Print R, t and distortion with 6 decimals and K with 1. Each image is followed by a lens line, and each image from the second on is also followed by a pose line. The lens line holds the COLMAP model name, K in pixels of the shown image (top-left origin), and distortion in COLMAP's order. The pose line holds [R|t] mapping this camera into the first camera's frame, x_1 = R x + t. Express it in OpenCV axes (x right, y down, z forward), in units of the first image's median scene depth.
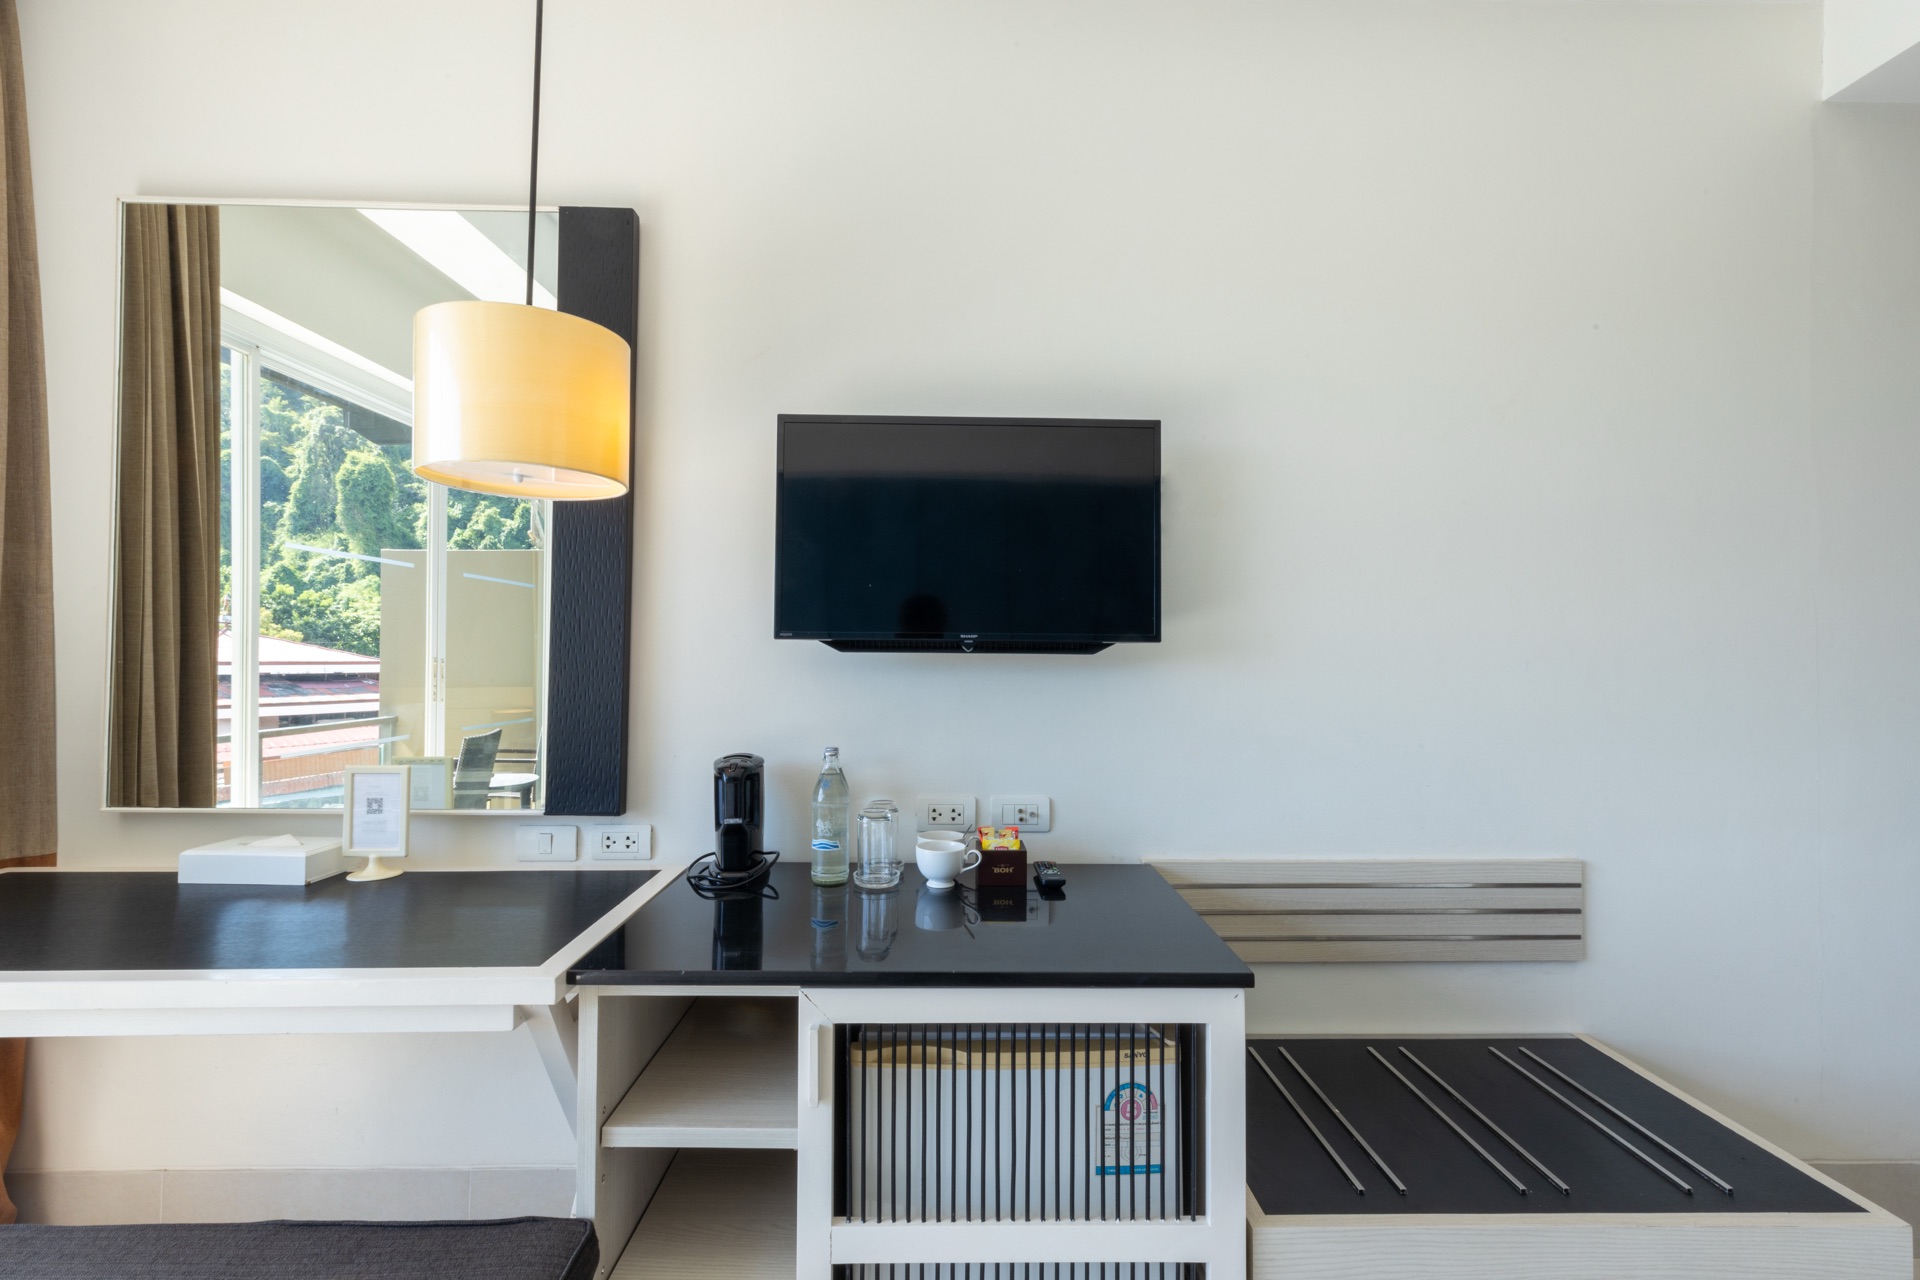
lens RADIAL K [[884.9, 0, 960.0], [0, 884.9, 640.0], [0, 0, 1]] dist [0.003204, 0.000127]
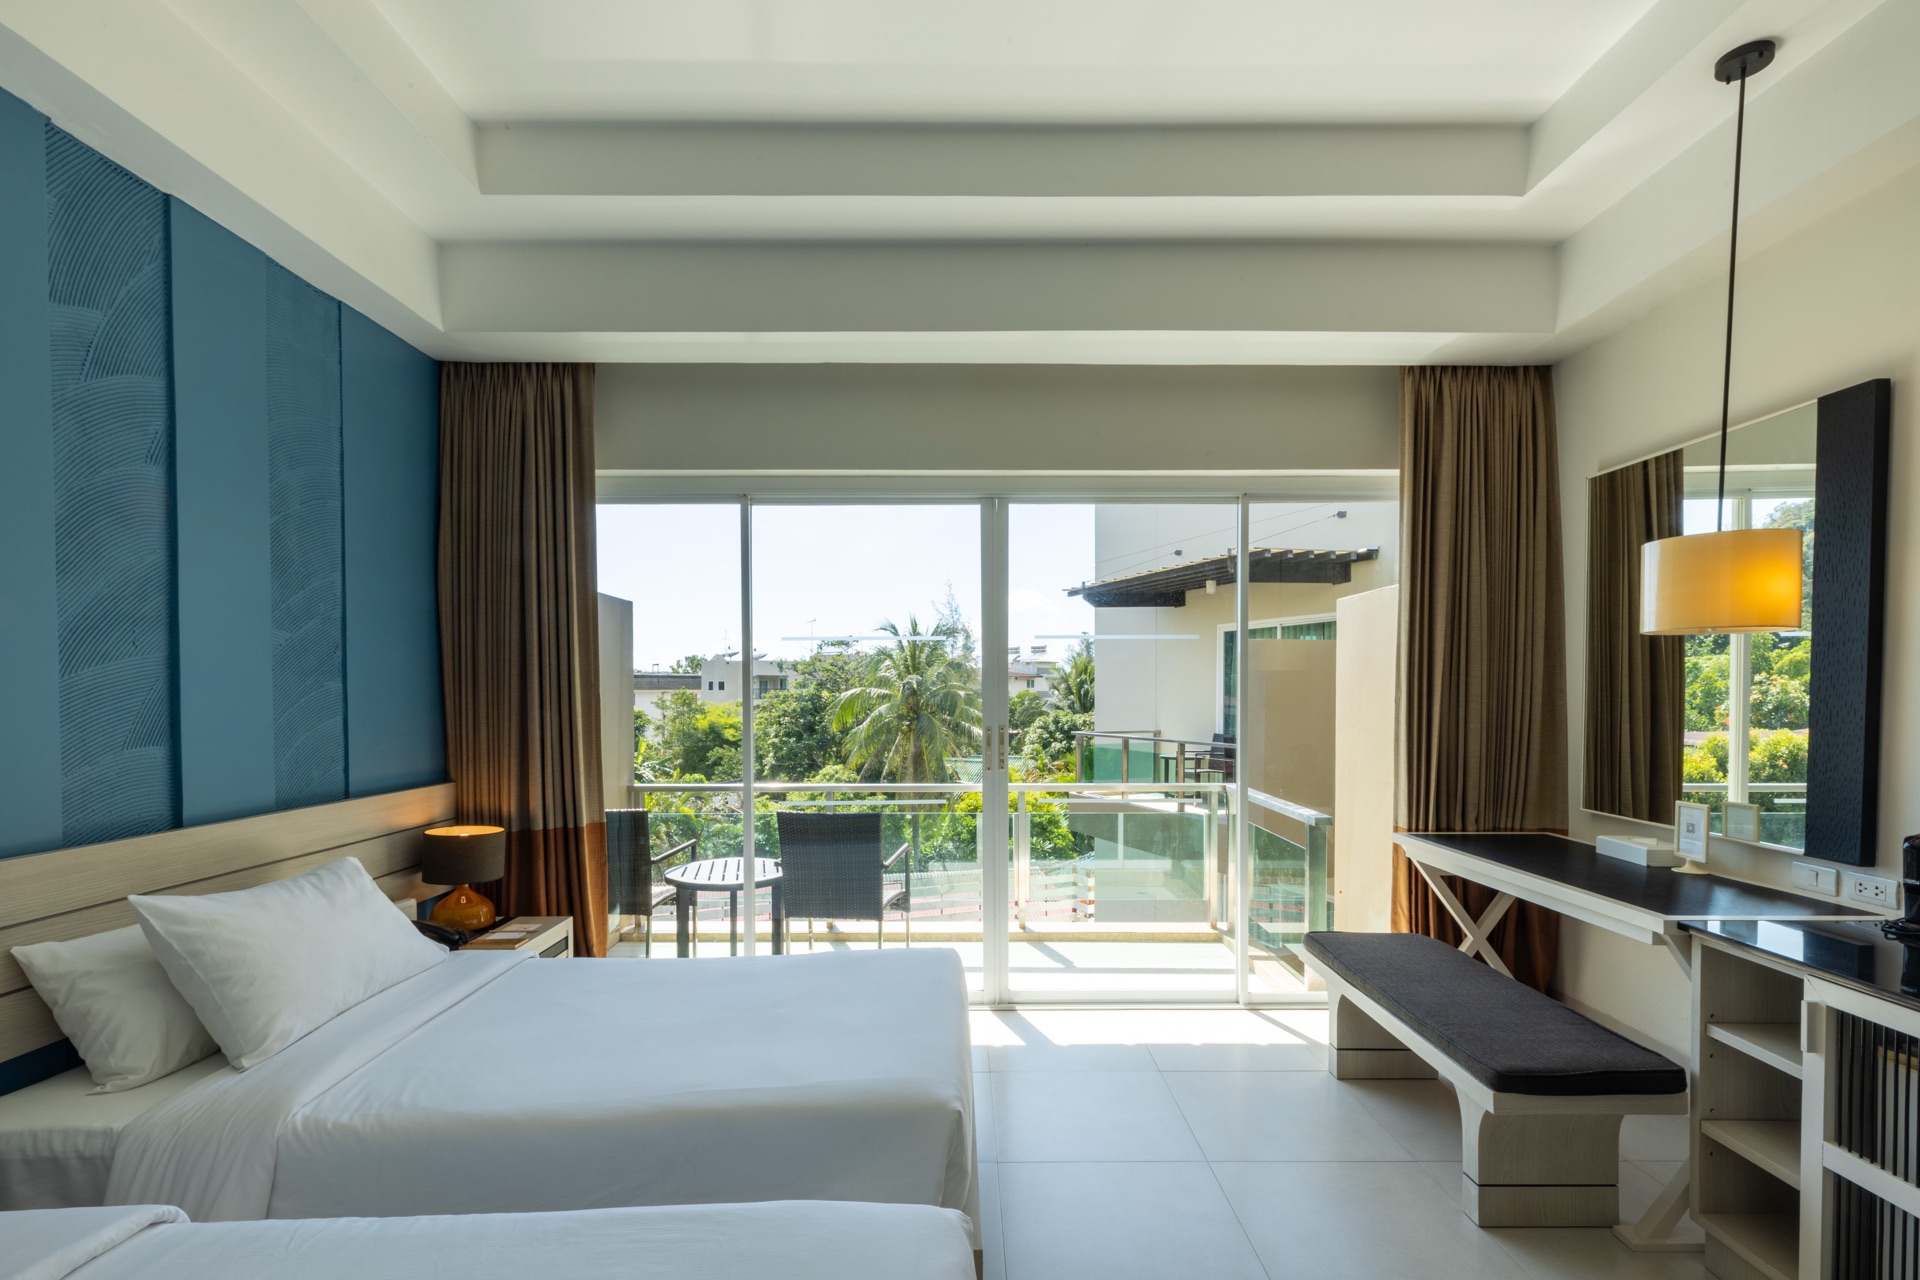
lens RADIAL K [[878.0, 0, 970.8], [0, 878.0, 711.1], [0, 0, 1]] dist [0.003810, -0.000058]
pose [[-0.008029, 0.015947, -0.999841, 0.923869], [0.018362, 0.999707, 0.015797, -0.071262], [0.999799, -0.018233, -0.008319, -0.272529]]
